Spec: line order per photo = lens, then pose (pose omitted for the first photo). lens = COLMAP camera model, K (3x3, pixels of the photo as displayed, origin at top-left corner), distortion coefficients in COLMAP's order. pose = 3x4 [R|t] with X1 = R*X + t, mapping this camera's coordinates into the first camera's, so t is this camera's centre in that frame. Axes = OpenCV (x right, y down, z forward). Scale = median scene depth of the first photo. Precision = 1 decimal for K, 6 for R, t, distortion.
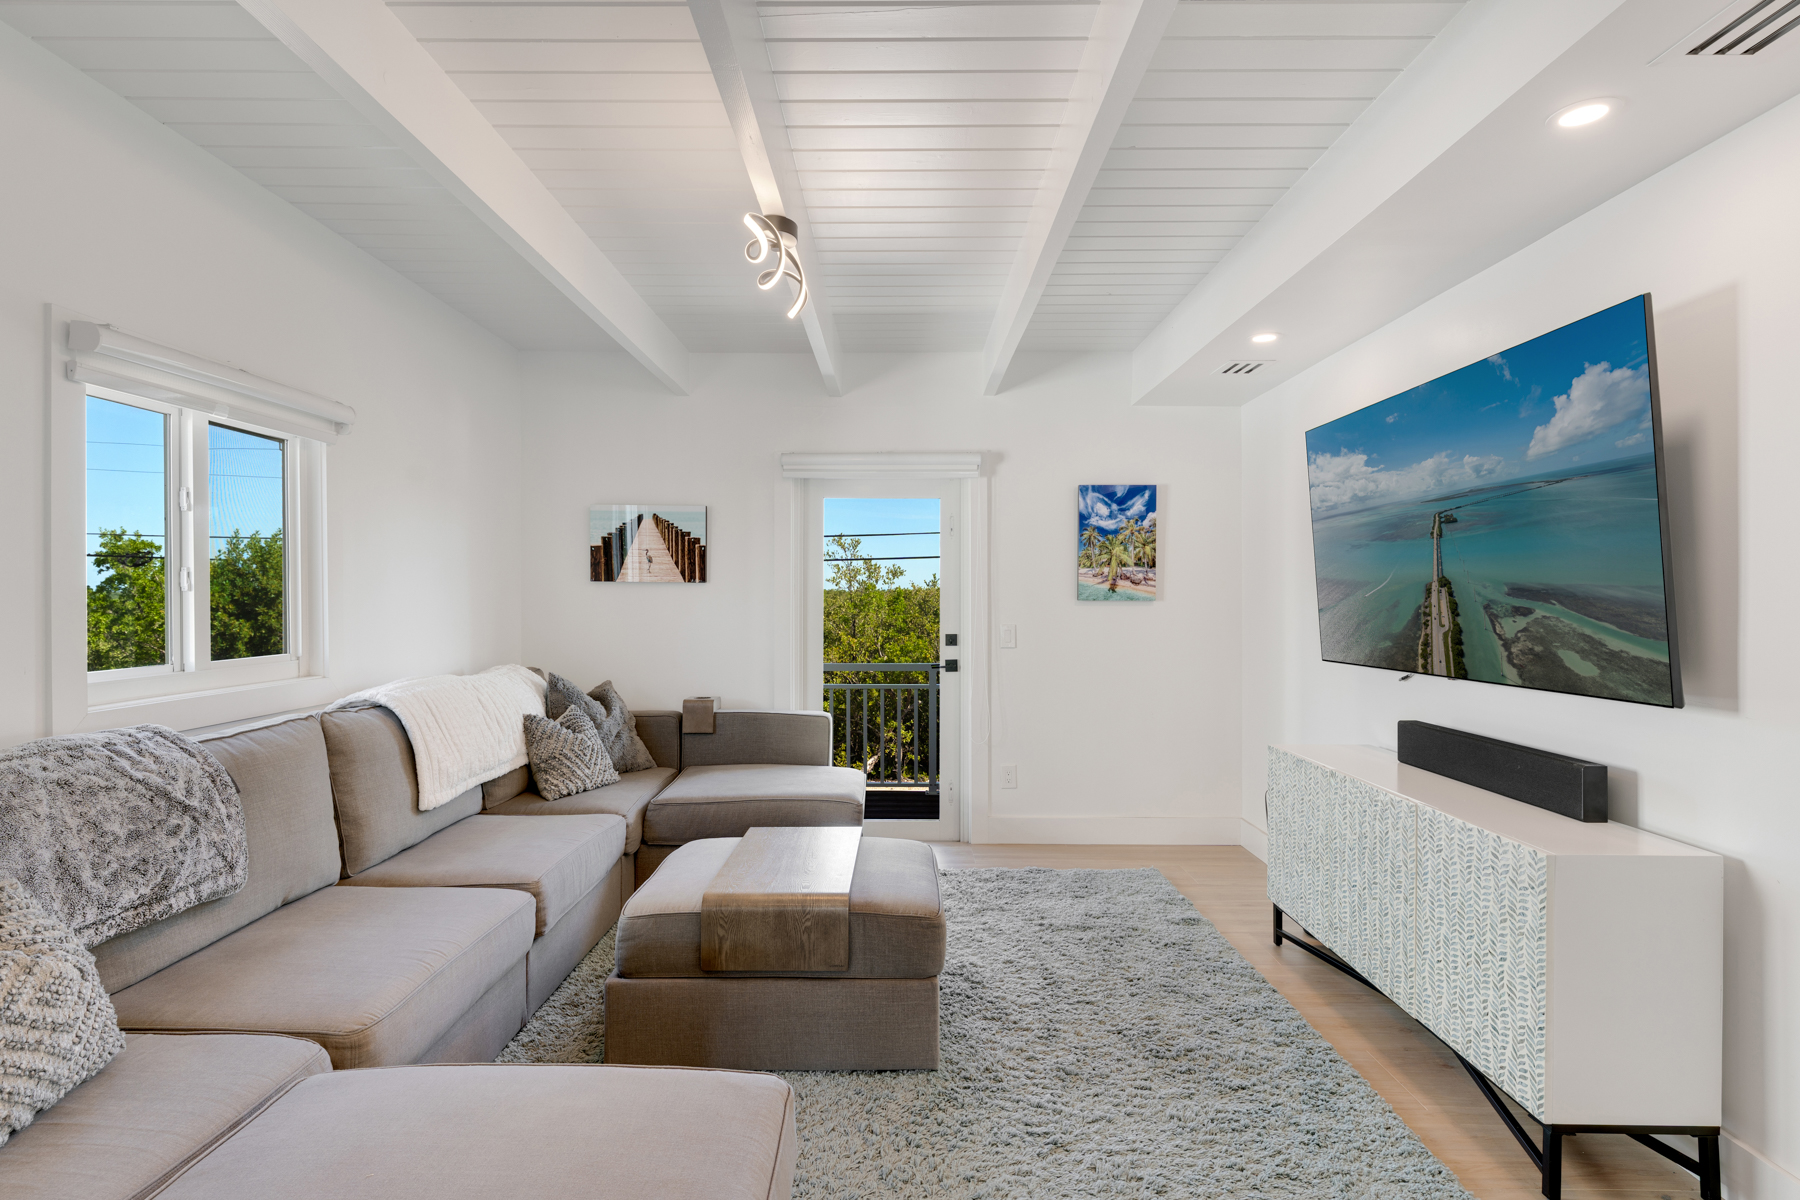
lens RADIAL K [[888.3, 0, 900.0], [0, 888.3, 600.0], [0, 0, 1]] dist [-0.000971, 0.000111]
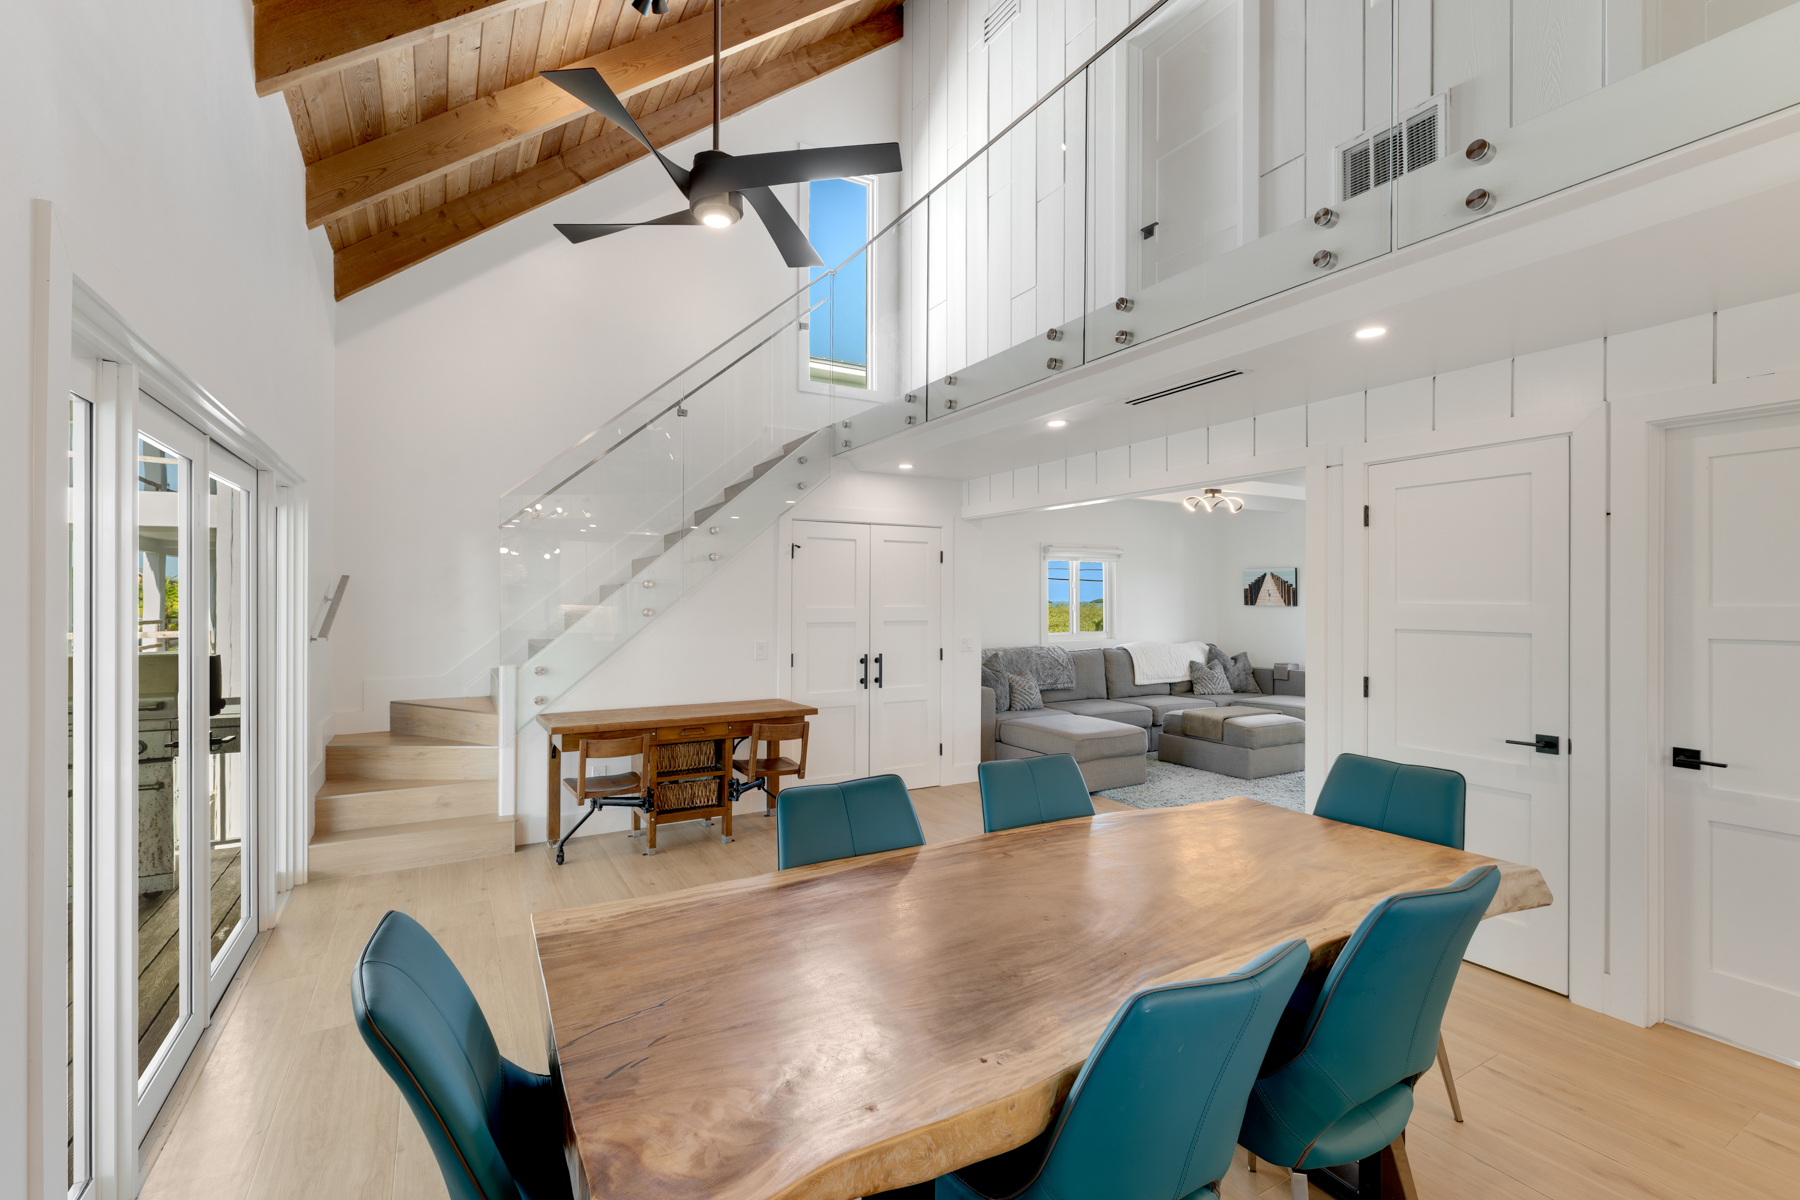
lens RADIAL K [[742.1, 0, 900.0], [0, 742.1, 600.0], [0, 0, 1]] dist [-0.001637, 0.000365]
pose [[0.493777, -0.000690, -0.869588, 0.980787], [-0.009489, 0.999936, -0.006181, -0.018656], [0.869537, 0.011304, 0.493739, -0.732180]]
